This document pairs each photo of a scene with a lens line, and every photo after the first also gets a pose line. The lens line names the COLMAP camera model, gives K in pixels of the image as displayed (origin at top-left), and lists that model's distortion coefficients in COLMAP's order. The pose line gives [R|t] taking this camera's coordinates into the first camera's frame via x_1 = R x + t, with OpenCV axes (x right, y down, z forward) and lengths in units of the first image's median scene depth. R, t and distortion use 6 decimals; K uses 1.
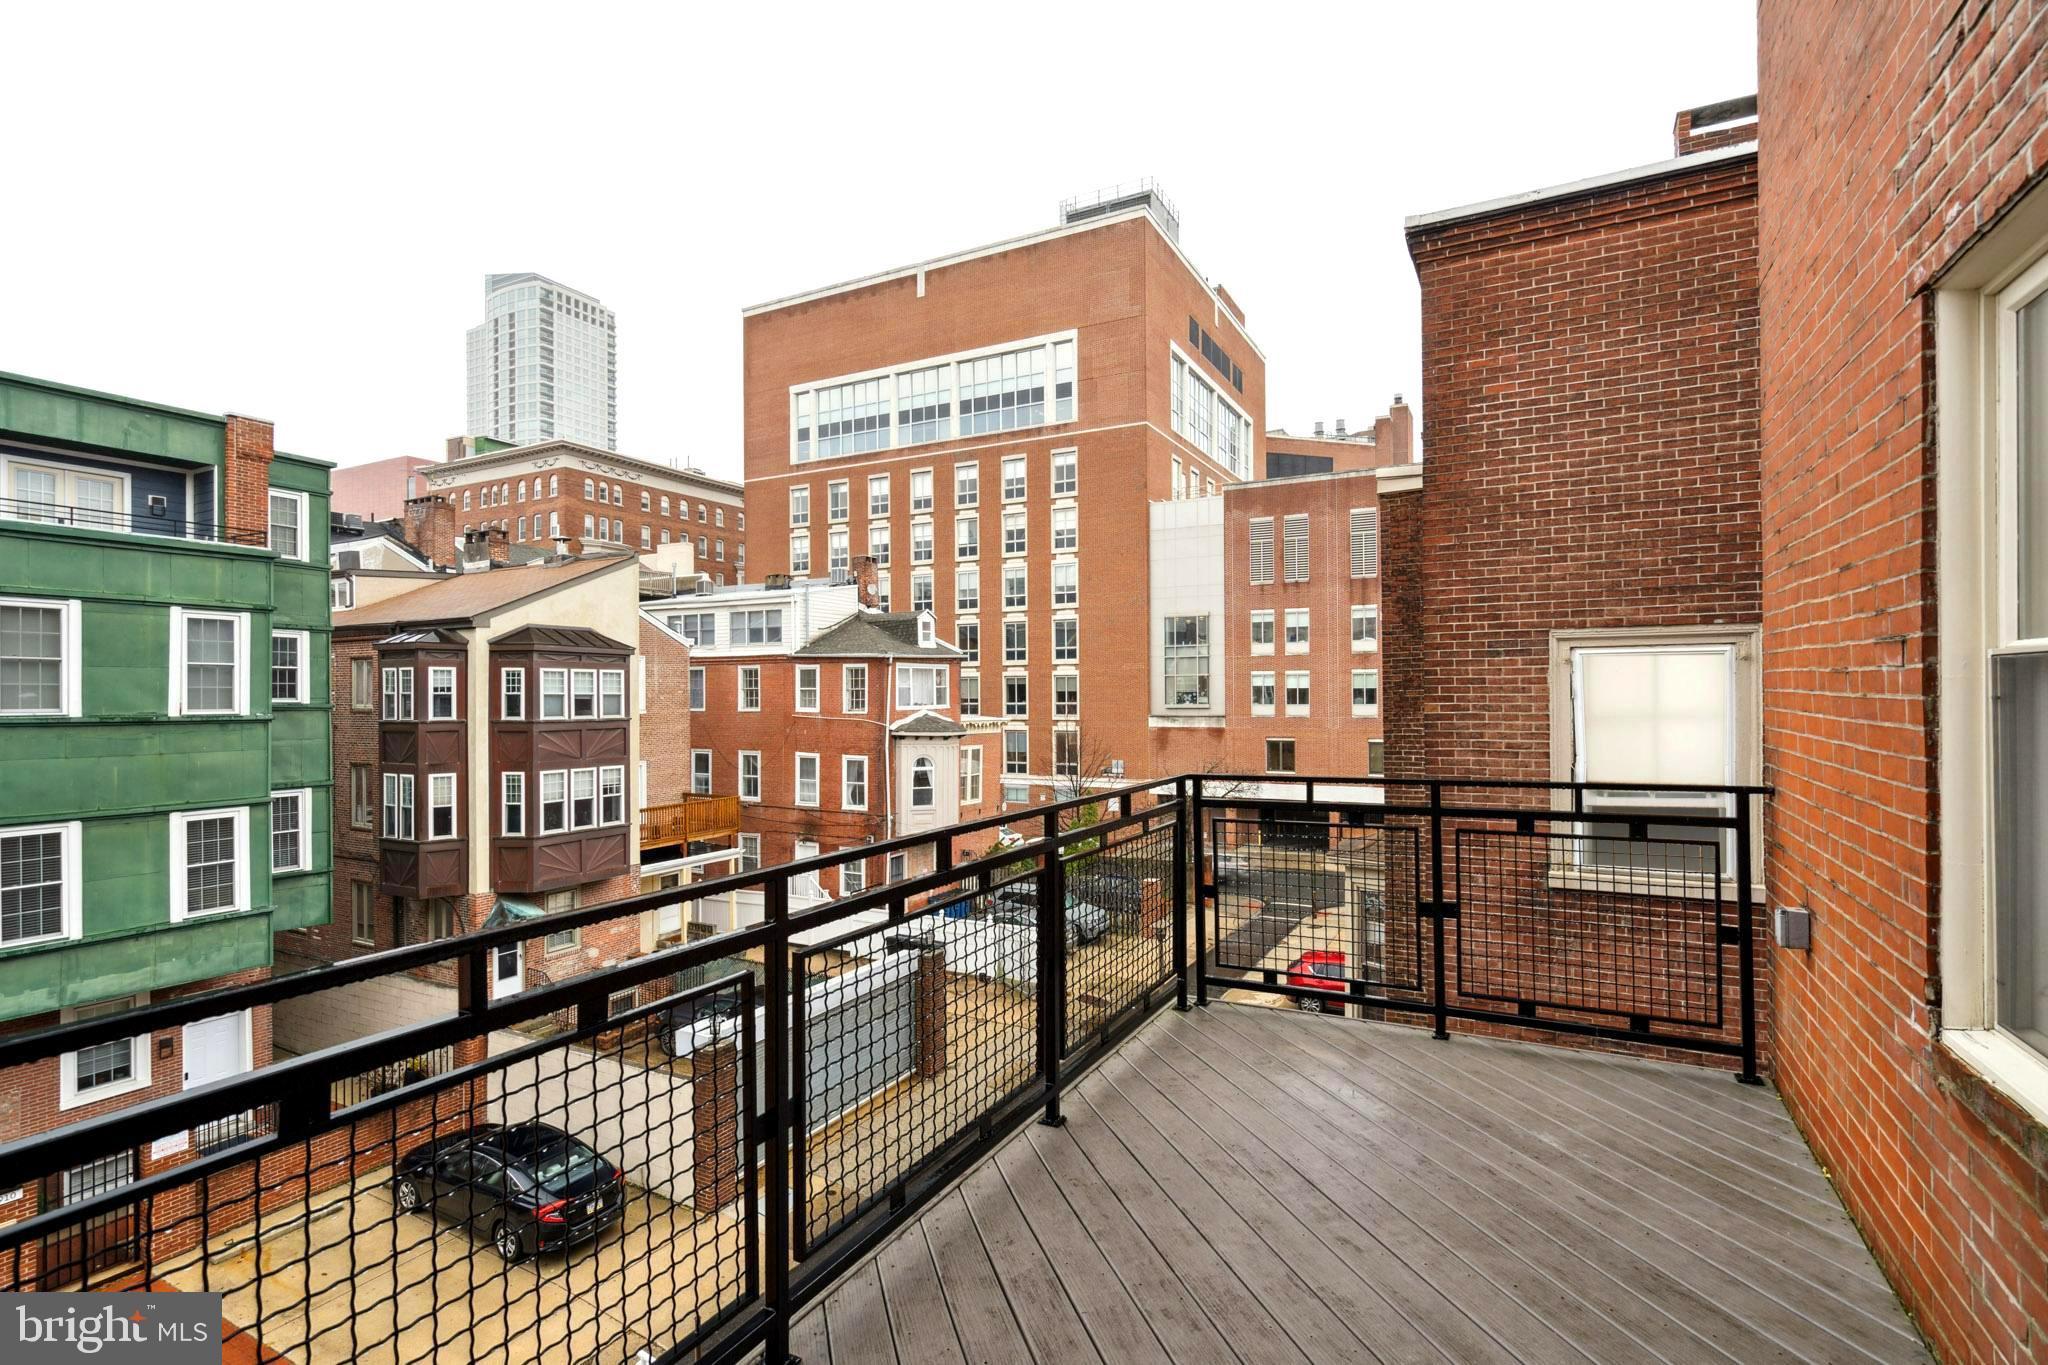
lens RADIAL K [[959.8, 0, 1031.4], [0, 959.8, 692.6], [0, 0, 1]] dist [-0.007341, 0.004123]
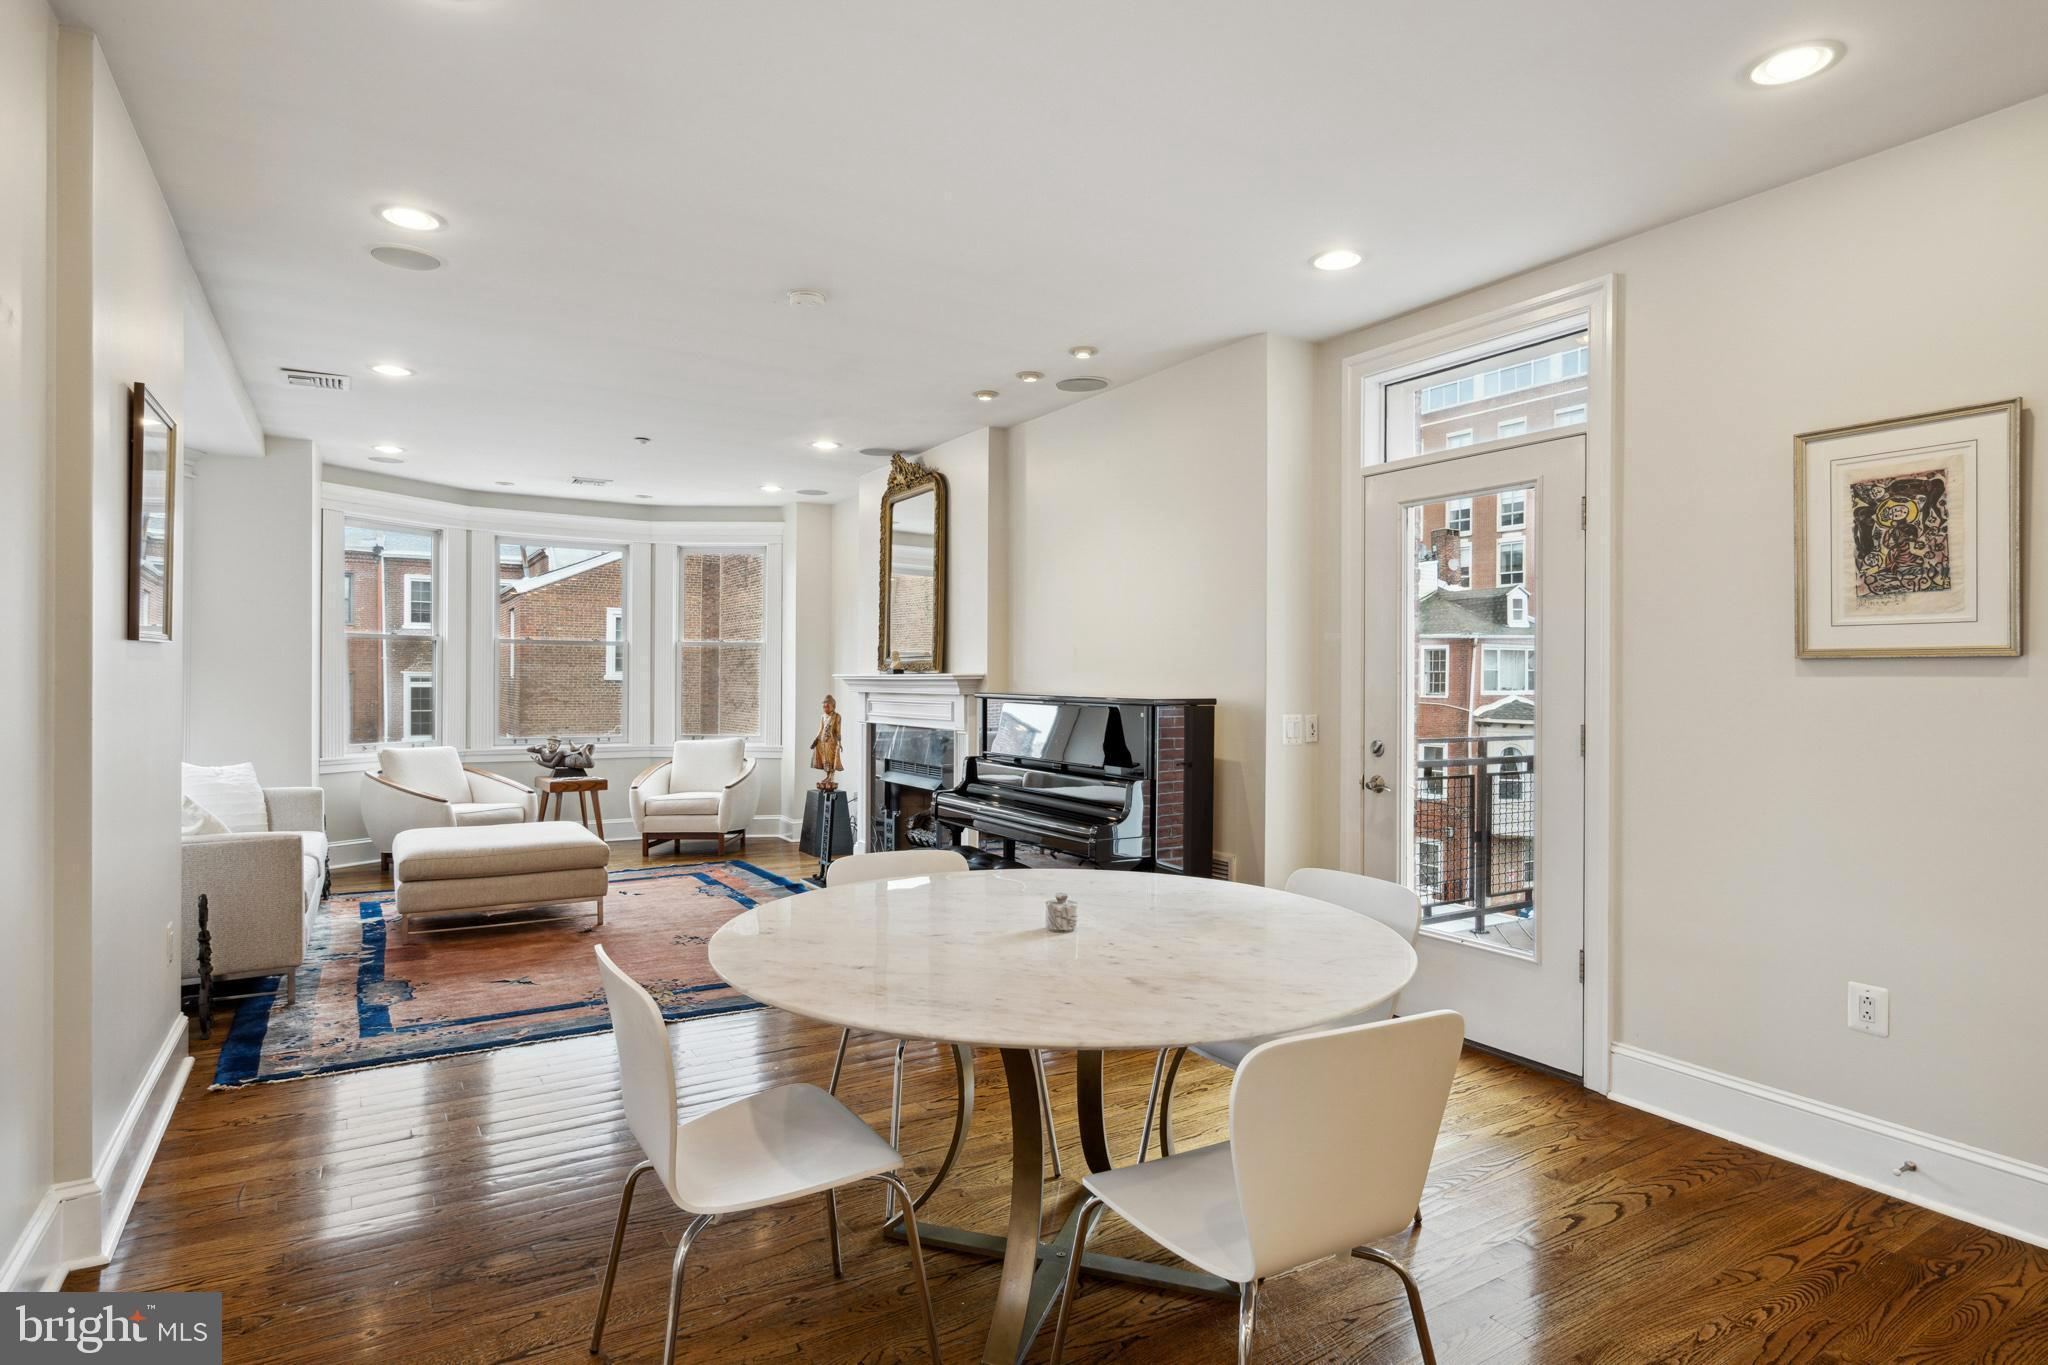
lens RADIAL K [[1073.2, 0, 1017.0], [0, 1073.2, 681.3], [0, 0, 1]] dist [0.000827, 0.001166]
pose [[0.858287, 0.017611, -0.512868, 0.006327], [-0.014652, 0.999844, 0.009814, 0.001613], [0.512961, -0.000909, 0.858411, -0.122466]]
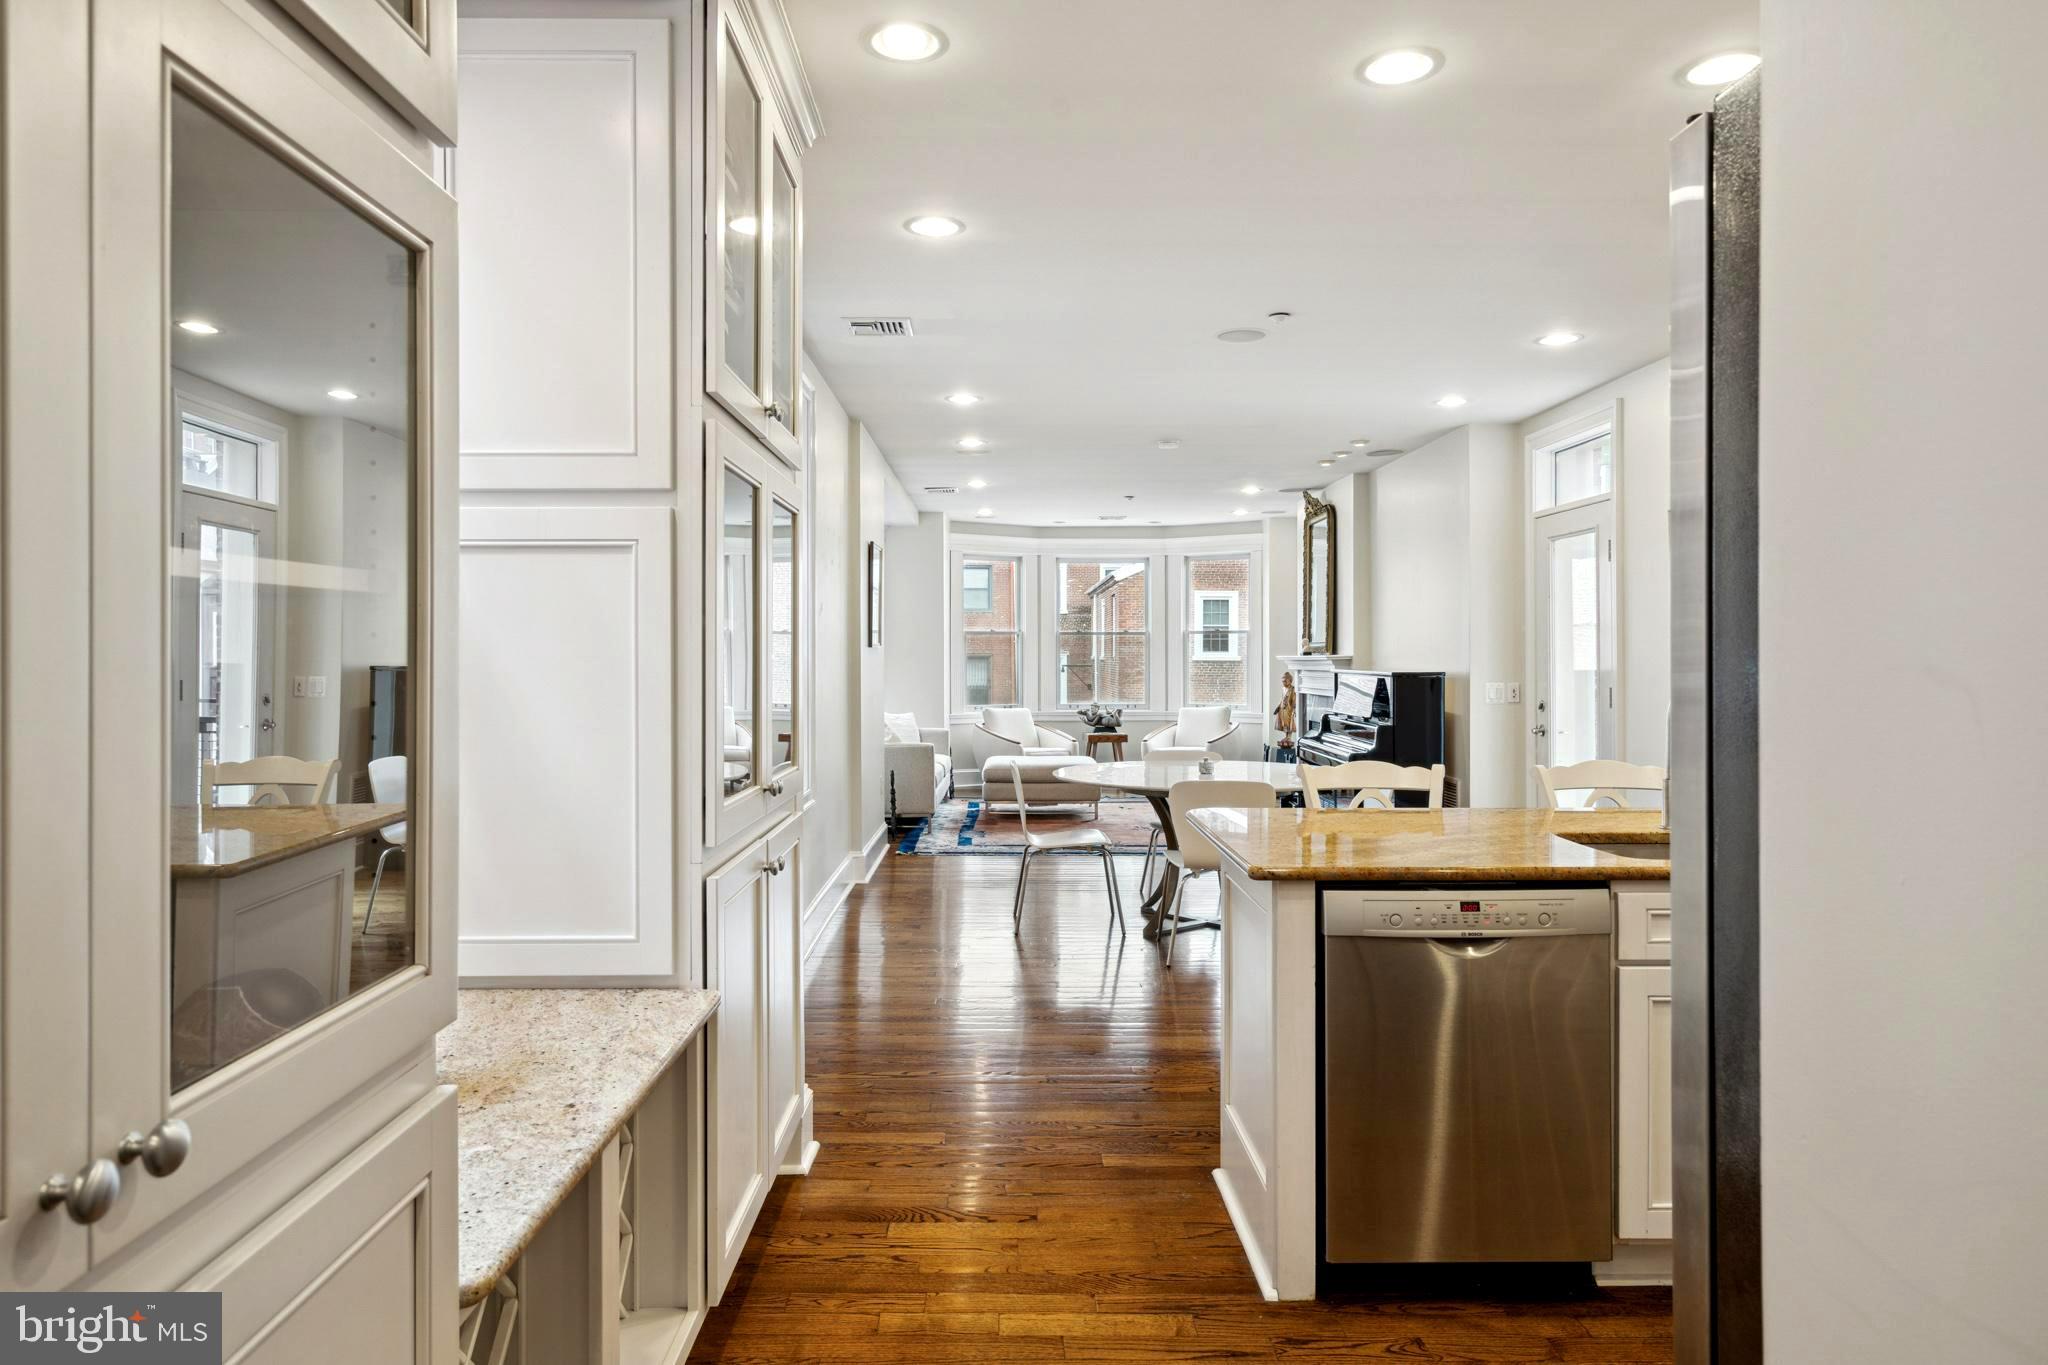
lens RADIAL K [[1251.7, 0, 1013.3], [0, 1251.7, 667.3], [0, 0, 1]] dist [0.001480, -0.000814]
pose [[0.468807, 0.017642, -0.883124, 0.117705], [-0.000081, 0.999801, 0.019930, -0.000604], [0.883301, -0.009271, 0.468716, -0.169464]]
